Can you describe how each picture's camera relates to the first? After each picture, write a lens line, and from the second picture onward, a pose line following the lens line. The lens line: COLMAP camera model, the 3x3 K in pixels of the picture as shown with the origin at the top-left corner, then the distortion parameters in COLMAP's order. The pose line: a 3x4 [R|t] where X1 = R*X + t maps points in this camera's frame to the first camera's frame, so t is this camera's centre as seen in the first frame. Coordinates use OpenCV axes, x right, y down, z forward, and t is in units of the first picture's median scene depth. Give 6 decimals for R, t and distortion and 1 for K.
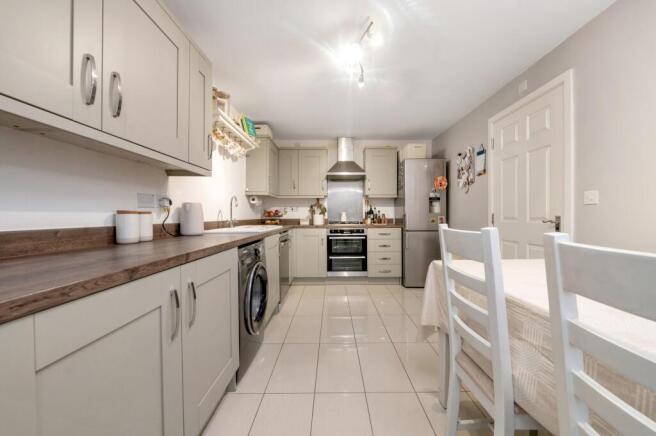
lens RADIAL K [[269.9, 0, 330.5], [0, 269.9, 216.6], [0, 0, 1]] dist [-0.000648, -0.000247]
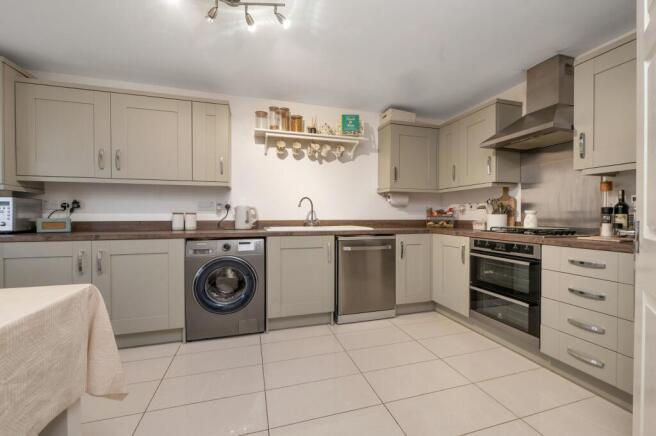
lens RADIAL K [[269.9, 0, 329.8], [0, 269.9, 215.3], [0, 0, 1]] dist [-0.000648, -0.000247]
pose [[0.285243, 0.003310, -0.958449, 0.472144], [-0.007781, 0.999969, 0.001137, -0.004464], [0.958424, 0.007133, 0.285260, 0.528805]]
